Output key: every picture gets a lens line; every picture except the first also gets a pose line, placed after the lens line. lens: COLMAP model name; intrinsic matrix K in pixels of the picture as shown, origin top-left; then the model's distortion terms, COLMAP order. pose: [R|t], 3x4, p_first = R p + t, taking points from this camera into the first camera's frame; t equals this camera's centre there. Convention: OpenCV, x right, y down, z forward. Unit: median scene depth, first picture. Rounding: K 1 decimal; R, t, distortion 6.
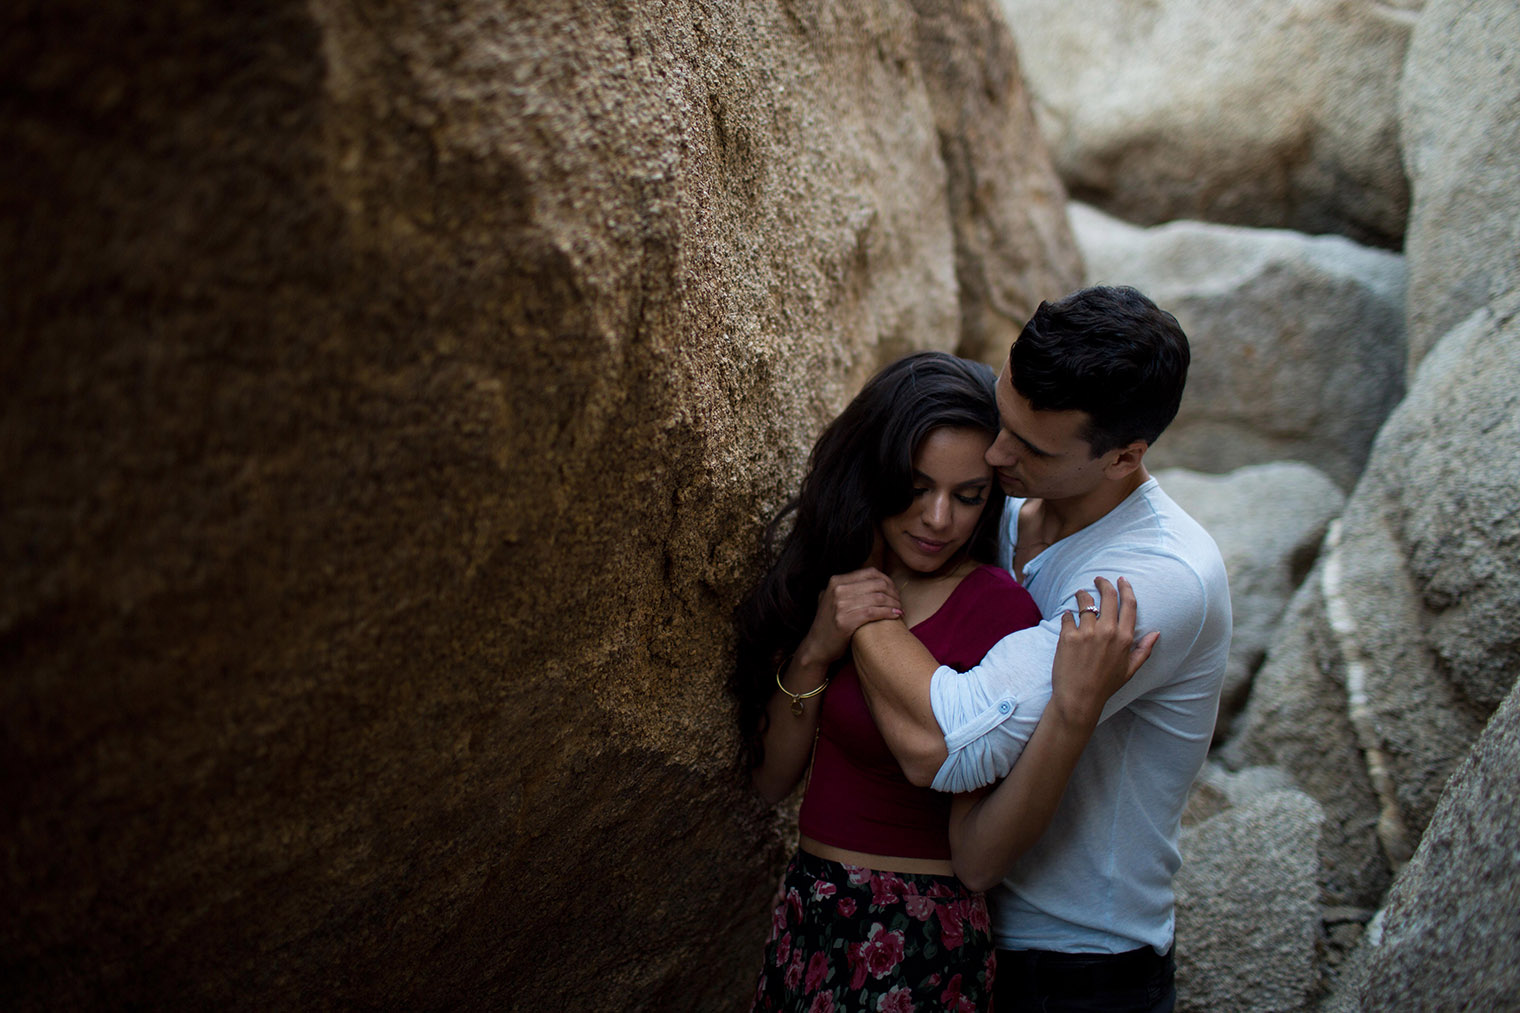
lens RADIAL K [[1419.9, 0, 764.1], [0, 1419.9, 506.6], [0, 0, 1]] dist [-0.066820, 0.000000]
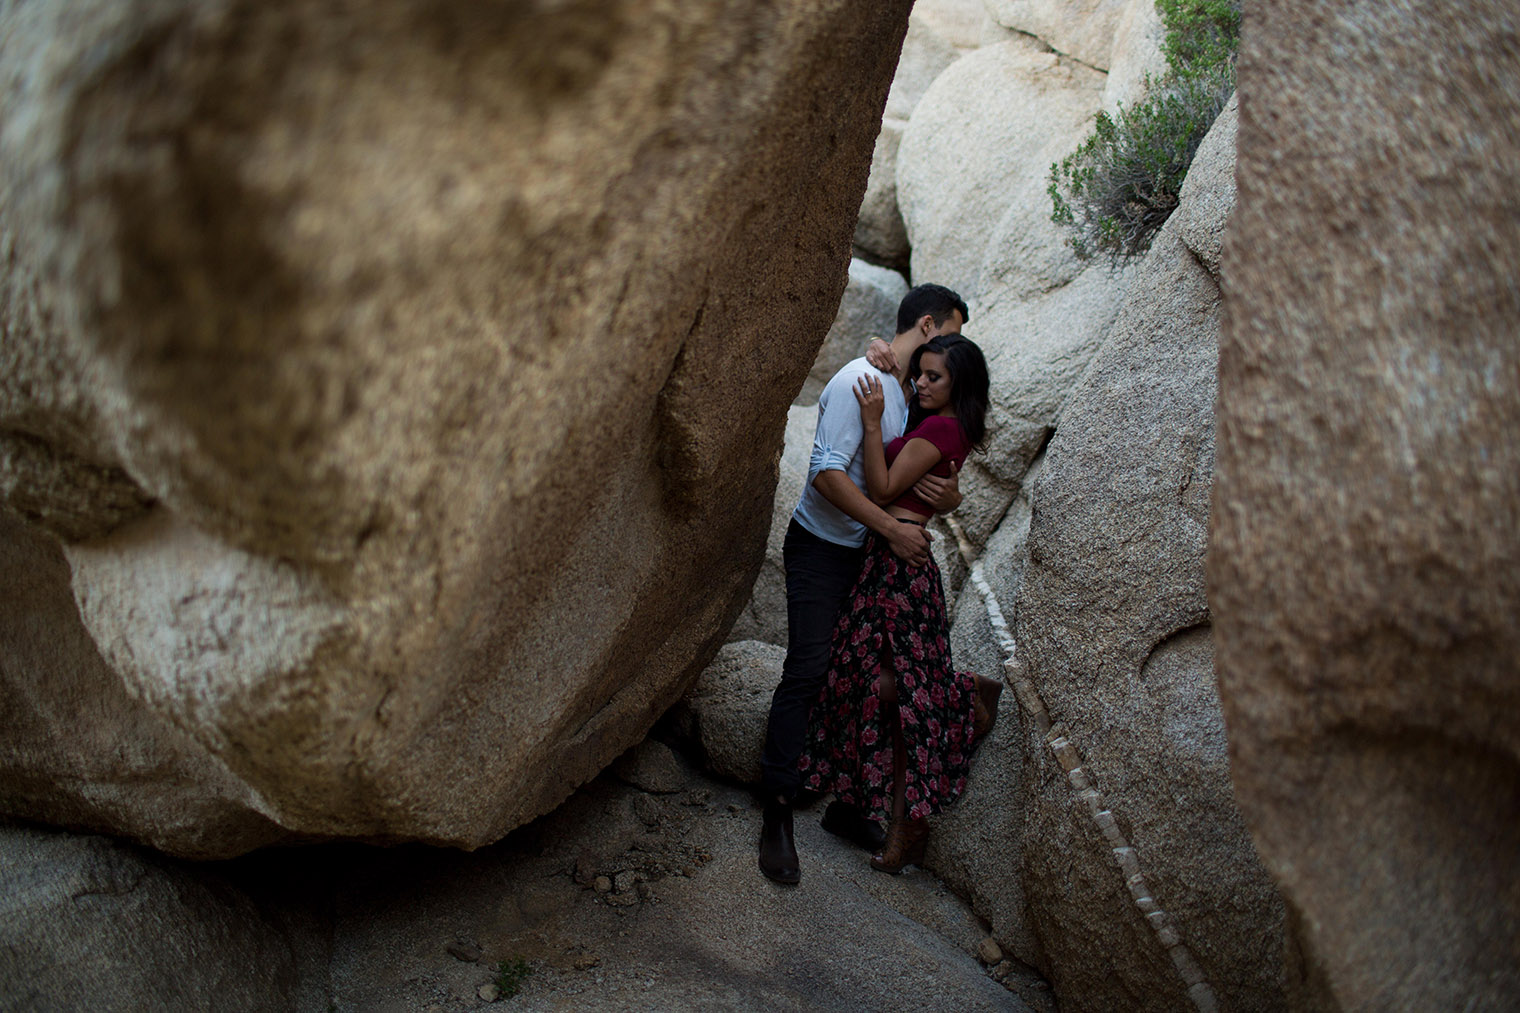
lens RADIAL K [[1419.9, 0, 757.7], [0, 1419.9, 506.8], [0, 0, 1]] dist [-0.066820, 0.000000]
pose [[0.911768, -0.059245, 0.406411, -0.504260], [0.058303, 0.998191, 0.014710, 0.084422], [-0.406547, 0.010283, 0.913572, -0.594252]]
